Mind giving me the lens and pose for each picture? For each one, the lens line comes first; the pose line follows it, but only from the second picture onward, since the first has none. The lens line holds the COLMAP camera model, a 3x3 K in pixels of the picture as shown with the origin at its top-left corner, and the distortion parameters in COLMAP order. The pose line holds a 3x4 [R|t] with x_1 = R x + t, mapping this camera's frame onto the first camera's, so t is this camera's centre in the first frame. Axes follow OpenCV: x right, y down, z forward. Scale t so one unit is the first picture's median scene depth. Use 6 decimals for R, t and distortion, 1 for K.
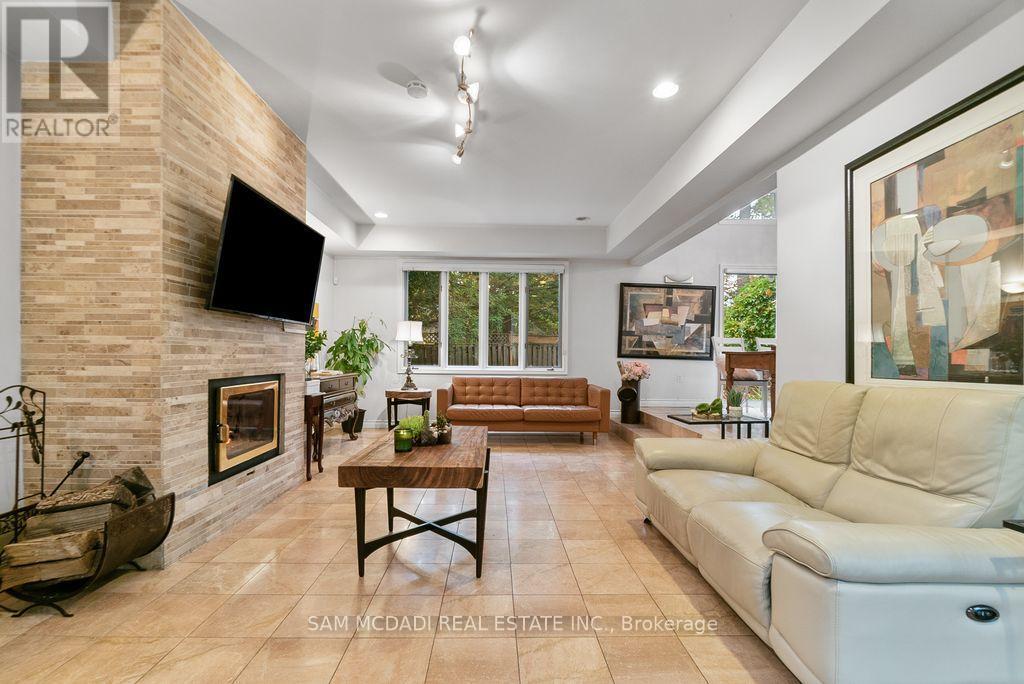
lens RADIAL K [[458.4, 0, 509.1], [0, 458.4, 343.0], [0, 0, 1]] dist [-0.003161, 0.000272]
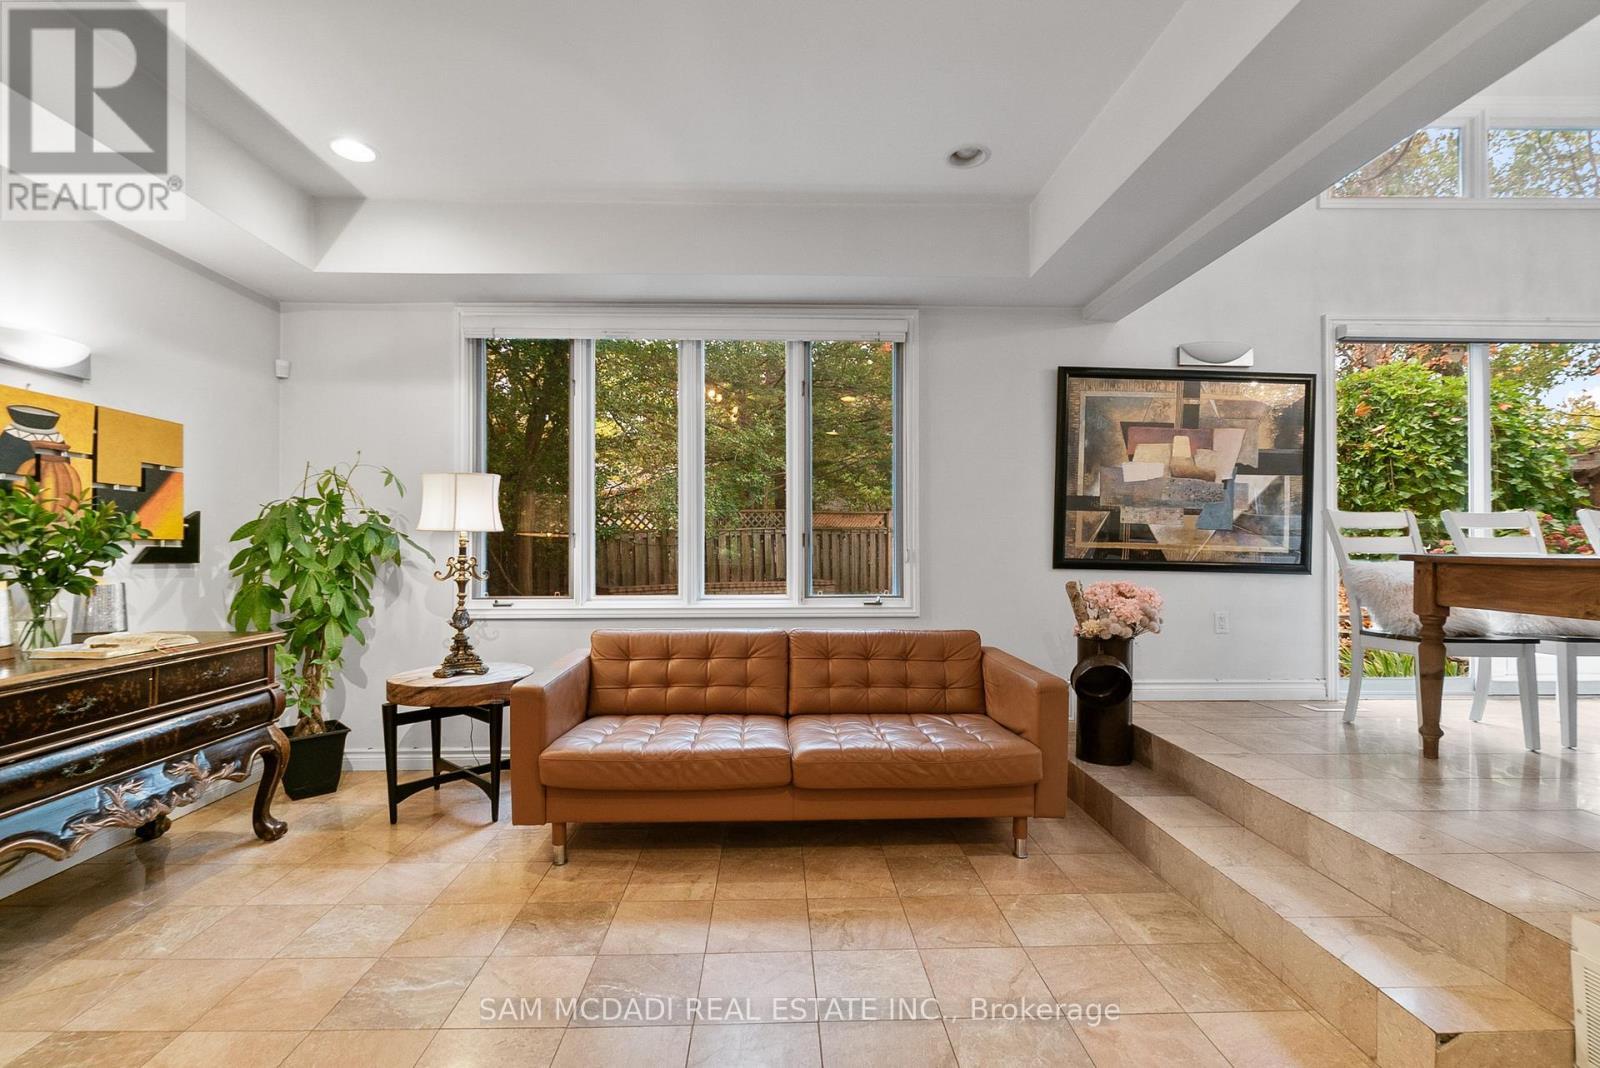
lens RADIAL K [[716.2, 0, 795.4], [0, 716.2, 535.6], [0, 0, 1]] dist [-0.003161, 0.000272]
pose [[0.999934, -0.011257, -0.002352, 0.030328], [0.011288, 0.999842, 0.013752, -0.005394], [0.002197, -0.013778, 0.999903, 0.423029]]
